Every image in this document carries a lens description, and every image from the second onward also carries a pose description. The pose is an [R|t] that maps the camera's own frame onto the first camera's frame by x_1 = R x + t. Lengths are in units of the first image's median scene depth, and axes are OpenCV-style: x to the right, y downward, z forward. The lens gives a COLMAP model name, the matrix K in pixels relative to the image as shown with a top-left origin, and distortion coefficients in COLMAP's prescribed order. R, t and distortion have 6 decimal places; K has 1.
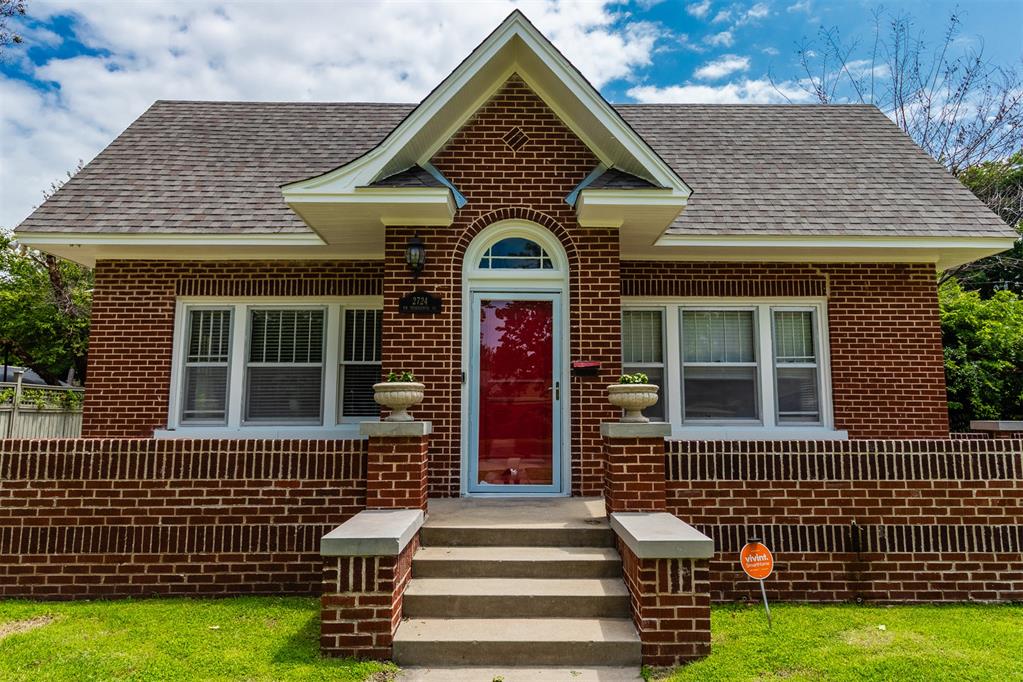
lens RADIAL K [[635.6, 0, 516.1], [0, 635.6, 338.5], [0, 0, 1]] dist [0.000057, 0.000049]
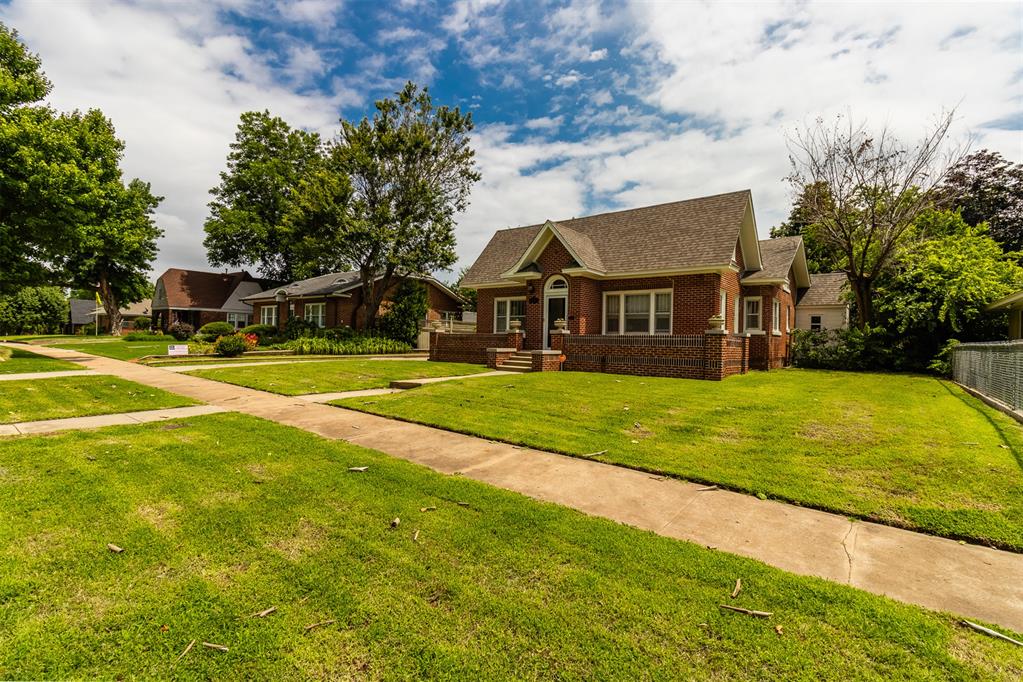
lens RADIAL K [[469.6, 0, 509.9], [0, 469.6, 335.5], [0, 0, 1]] dist [0.000062, 0.000007]
pose [[0.781940, 0.008112, -0.623301, 1.351193], [0.059434, 0.994390, 0.087502, -0.090756], [0.620513, -0.105467, 0.777071, -1.170445]]
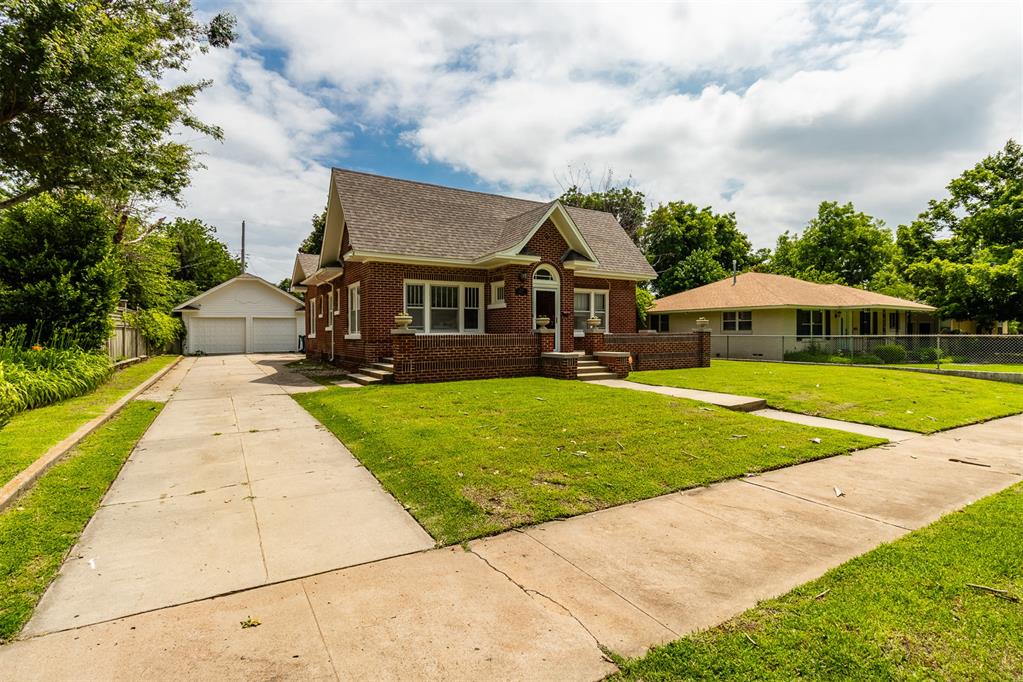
lens RADIAL K [[469.6, 0, 509.9], [0, 469.6, 335.5], [0, 0, 1]] dist [0.000062, 0.000007]
pose [[0.865825, -0.008149, 0.500281, -1.206620], [-0.057905, 0.991517, 0.116367, -0.094008], [-0.496985, -0.129722, 0.858008, -0.843198]]
